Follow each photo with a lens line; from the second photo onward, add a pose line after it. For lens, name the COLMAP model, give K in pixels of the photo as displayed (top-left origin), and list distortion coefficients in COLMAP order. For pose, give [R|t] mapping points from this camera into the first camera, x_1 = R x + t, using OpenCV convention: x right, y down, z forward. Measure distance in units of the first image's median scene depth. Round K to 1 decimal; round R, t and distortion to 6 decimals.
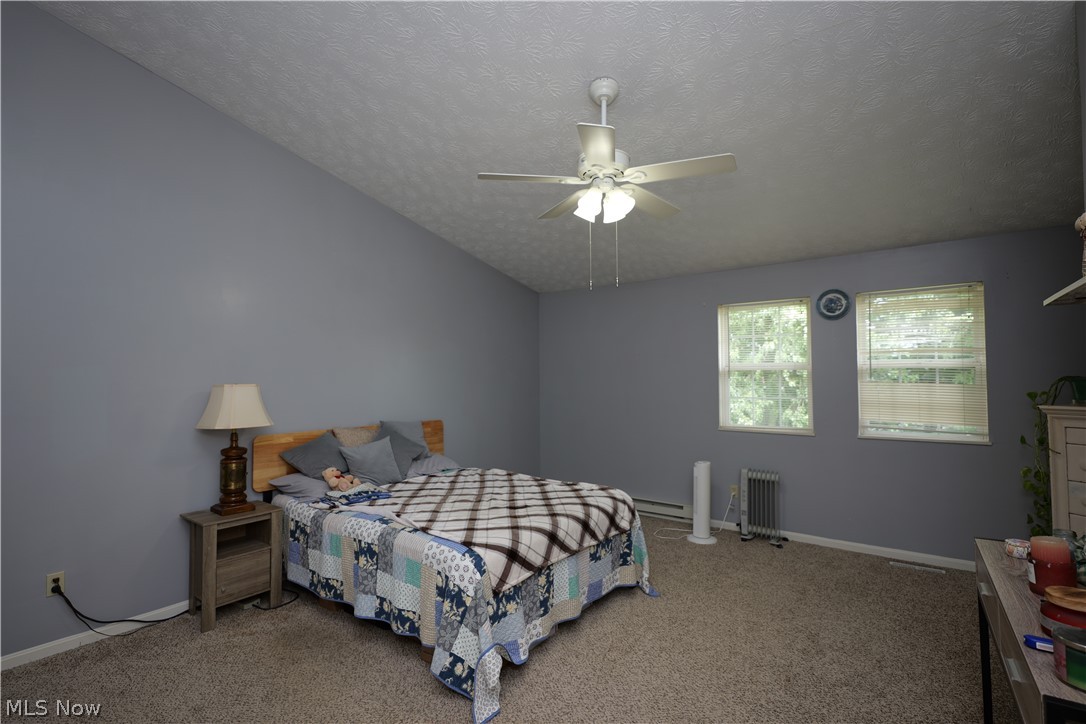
lens RADIAL K [[499.0, 0, 547.1], [0, 499.0, 363.8], [0, 0, 1]] dist [0.003293, 0.000410]
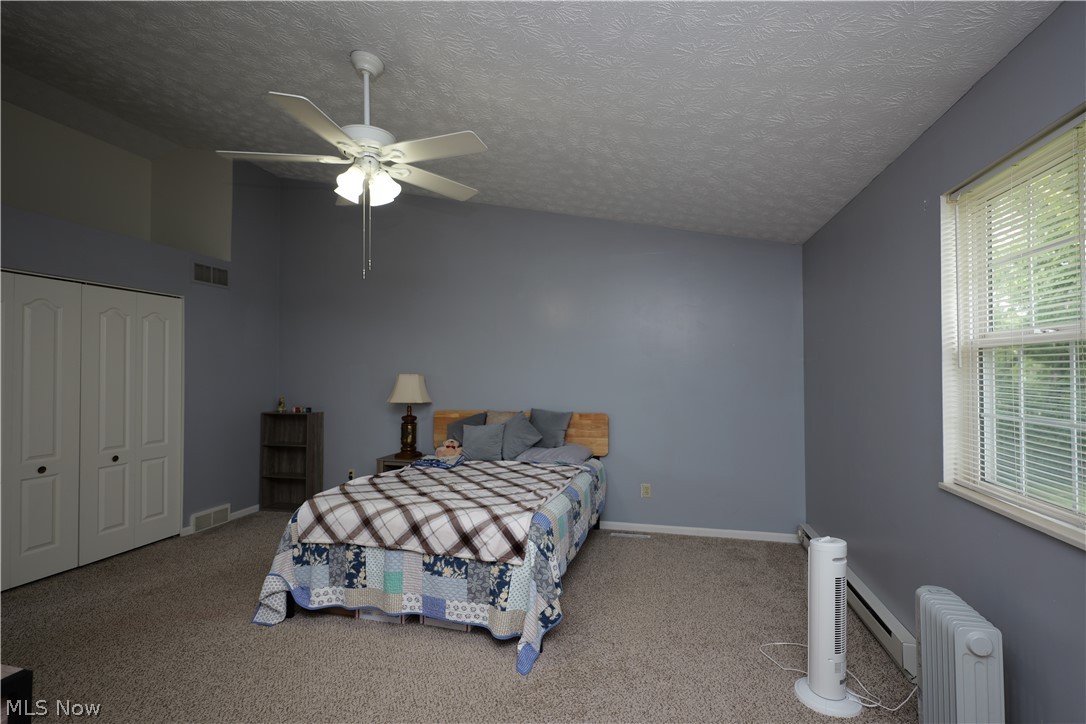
lens RADIAL K [[499.0, 0, 542.6], [0, 499.0, 362.9], [0, 0, 1]] dist [0.003293, 0.000410]
pose [[0.370622, -0.019439, -0.928580, 1.000978], [0.033718, 0.999404, -0.007463, 0.032358], [0.928172, -0.028544, 0.371056, 0.859196]]
